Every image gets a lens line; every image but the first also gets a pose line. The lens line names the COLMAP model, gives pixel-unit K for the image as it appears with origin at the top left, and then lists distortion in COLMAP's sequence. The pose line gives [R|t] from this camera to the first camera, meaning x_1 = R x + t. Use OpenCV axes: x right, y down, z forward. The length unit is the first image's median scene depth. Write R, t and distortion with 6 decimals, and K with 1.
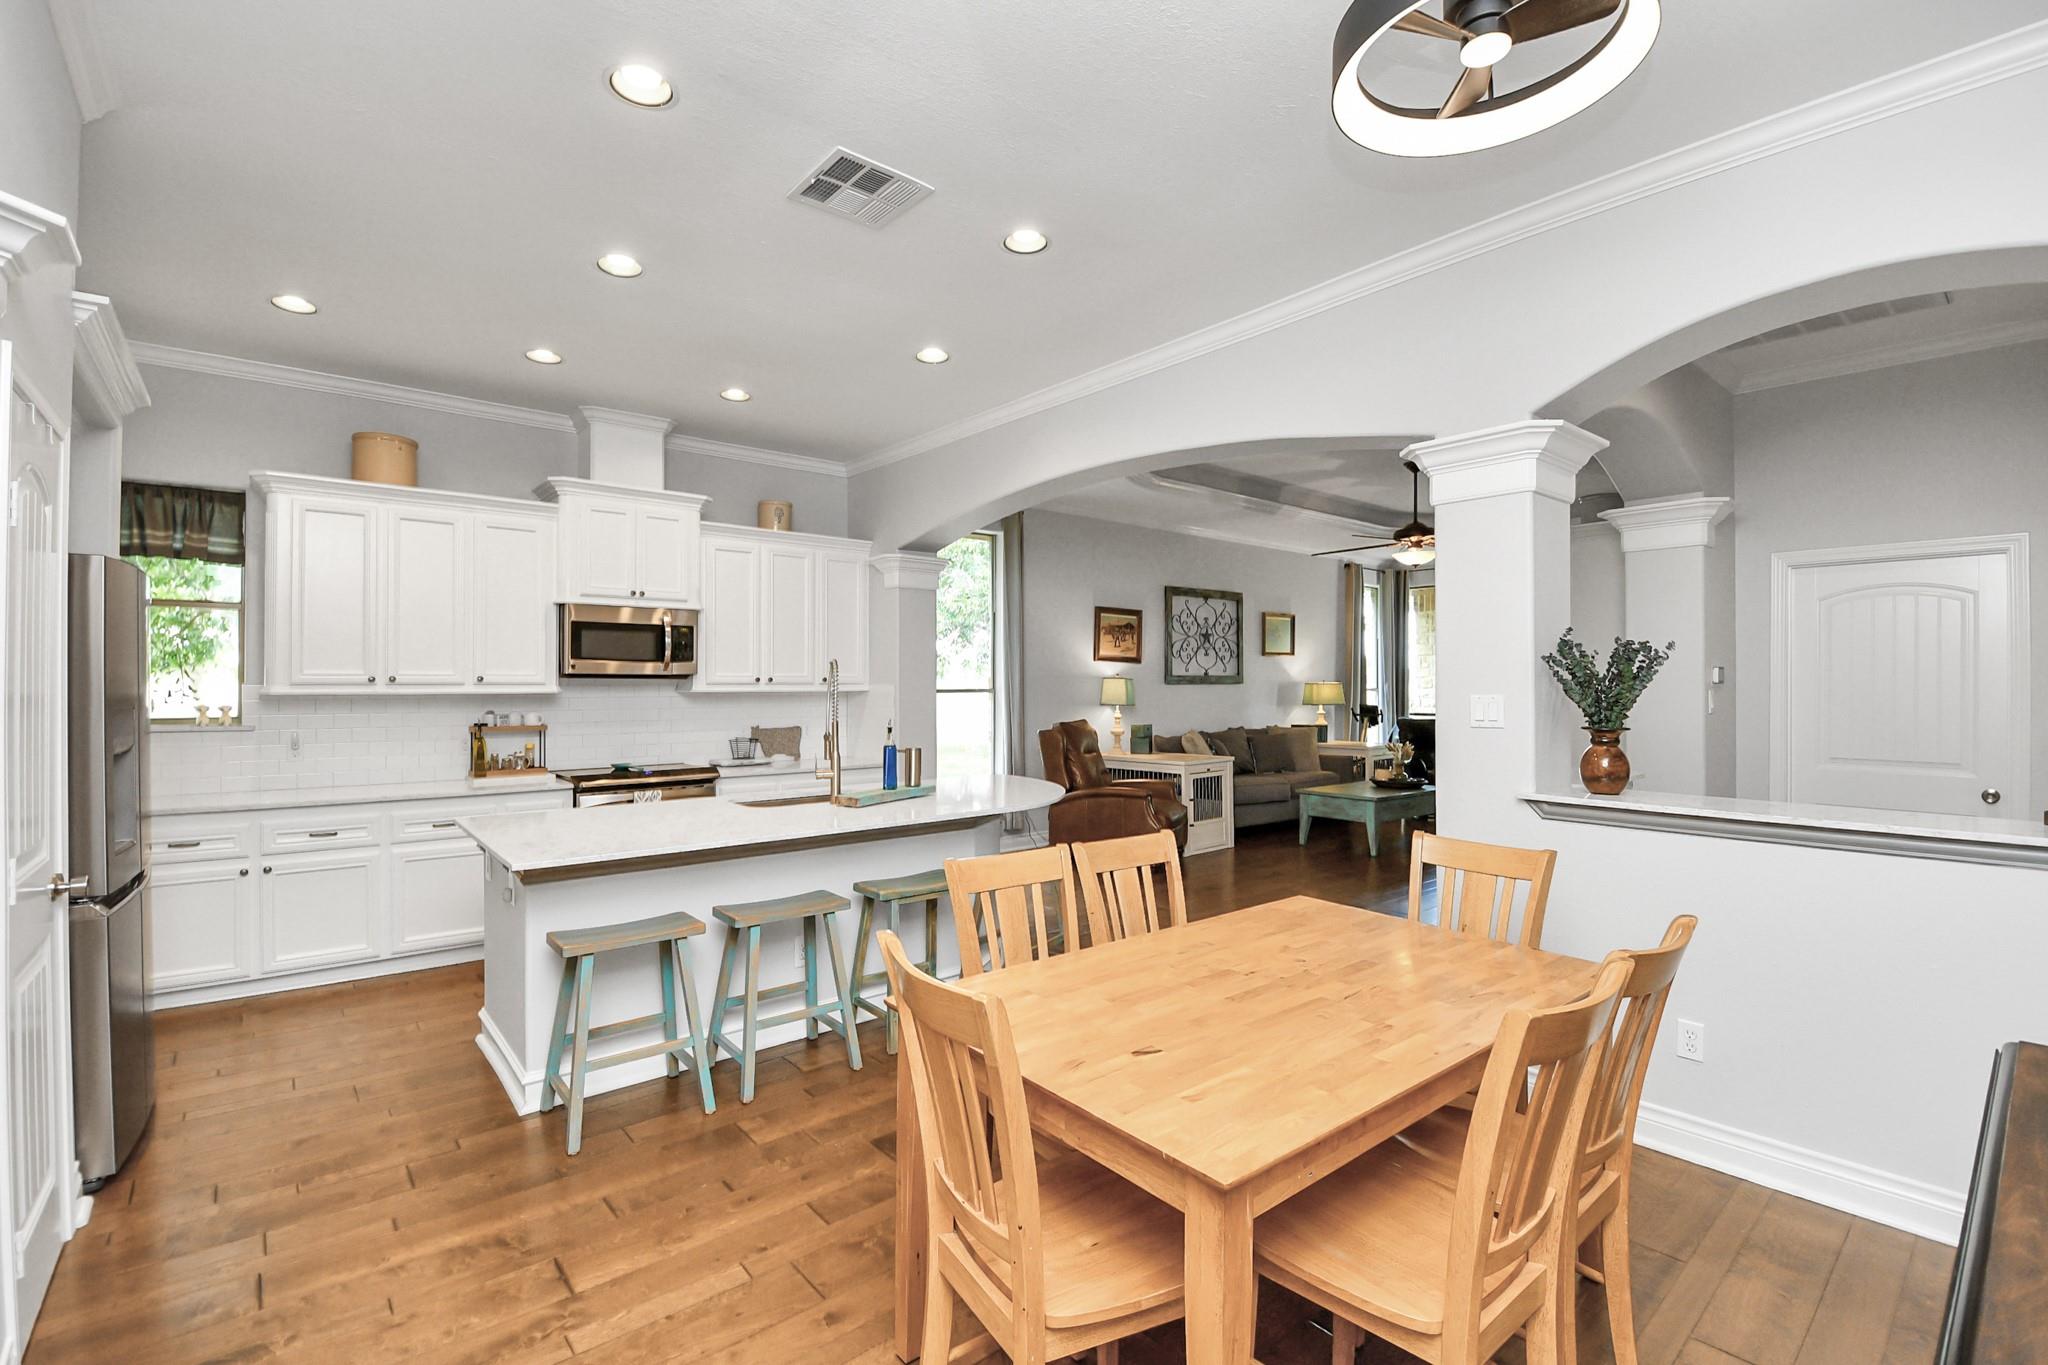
lens RADIAL K [[899.8, 0, 1025.3], [0, 899.8, 688.7], [0, 0, 1]] dist [0.000595, 0.000062]
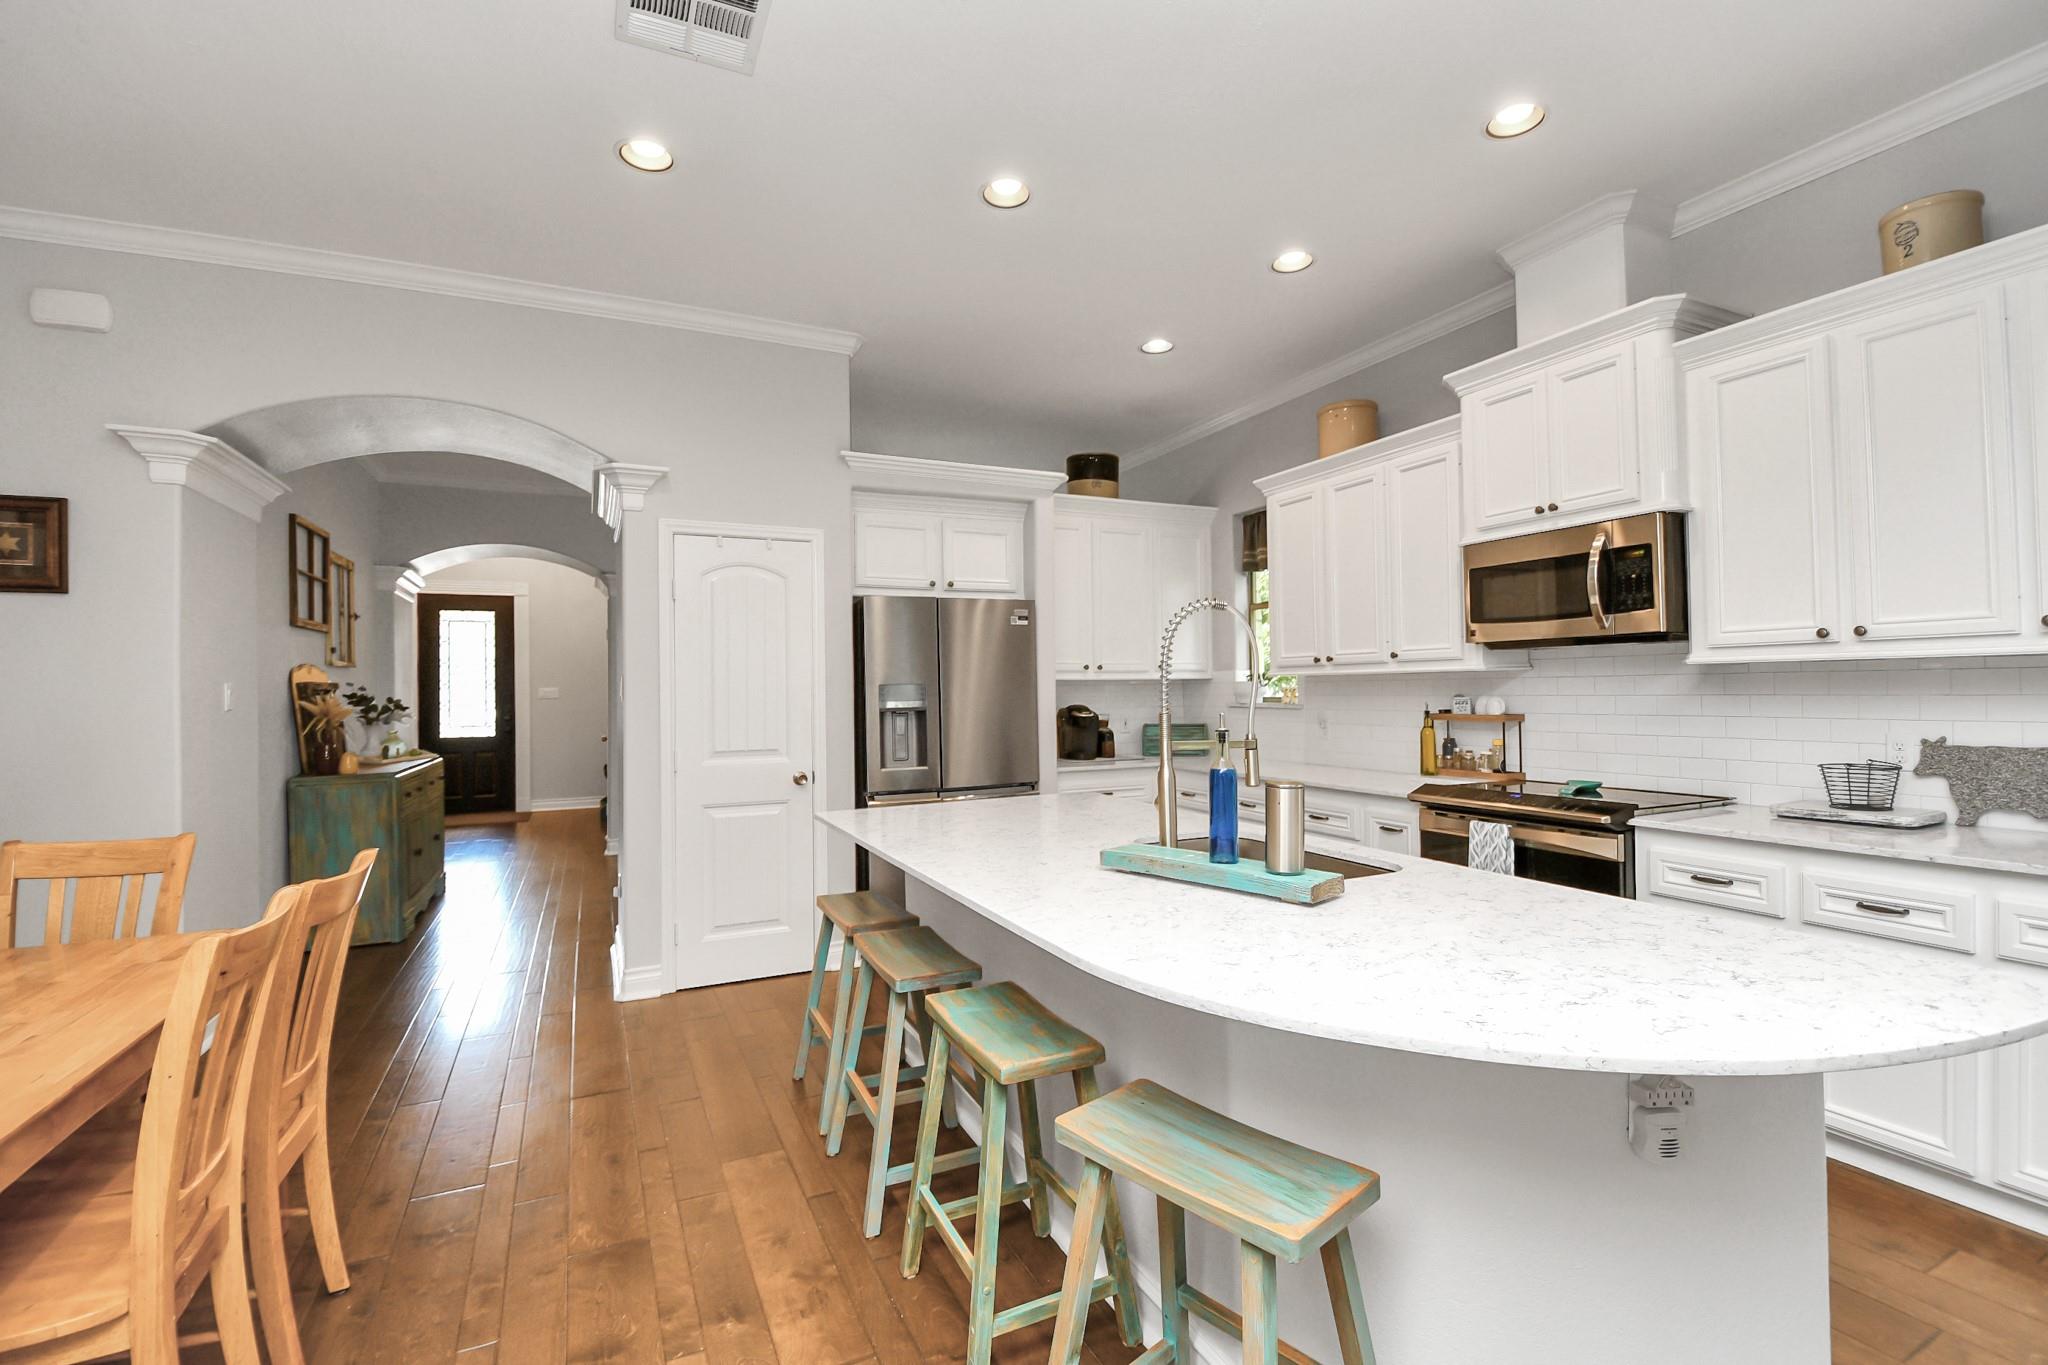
lens RADIAL K [[899.8, 0, 984.5], [0, 899.8, 679.6], [0, 0, 1]] dist [0.000595, 0.000062]
pose [[-0.279678, -0.005459, -0.960078, 0.273385], [0.020055, 0.999732, -0.011526, 0.011022], [0.959884, -0.022478, -0.279493, 0.796108]]
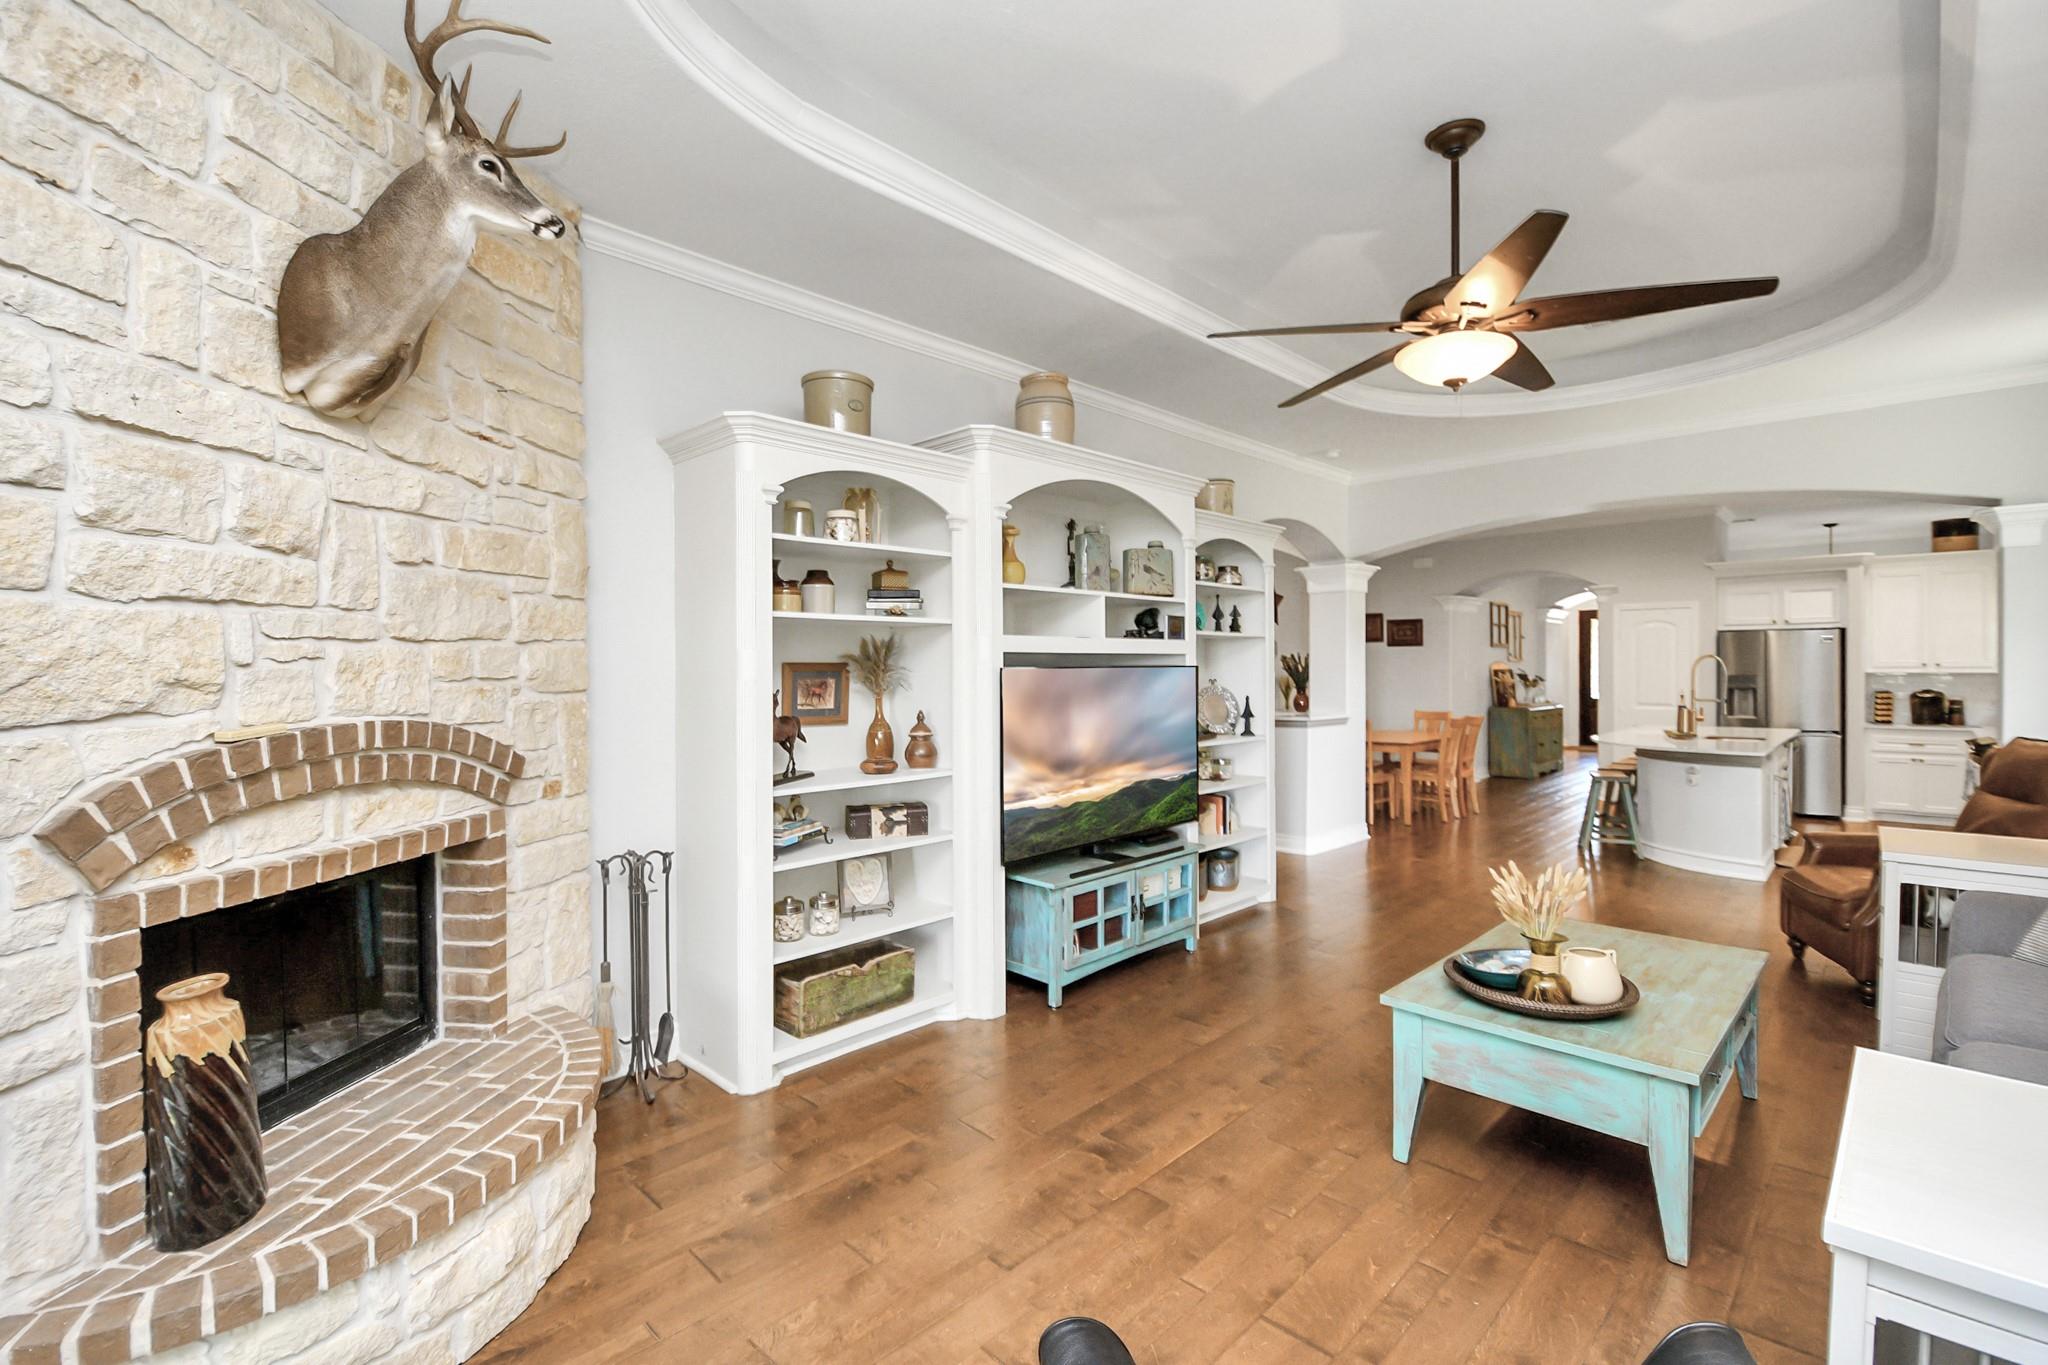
lens RADIAL K [[899.8, 0, 1021.1], [0, 899.8, 671.2], [0, 0, 1]] dist [0.000595, 0.000062]
pose [[-0.996966, 0.005309, -0.077658, 0.569397], [0.005499, 0.999982, -0.002229, 0.002903], [0.077645, -0.002650, -0.996978, 1.339278]]
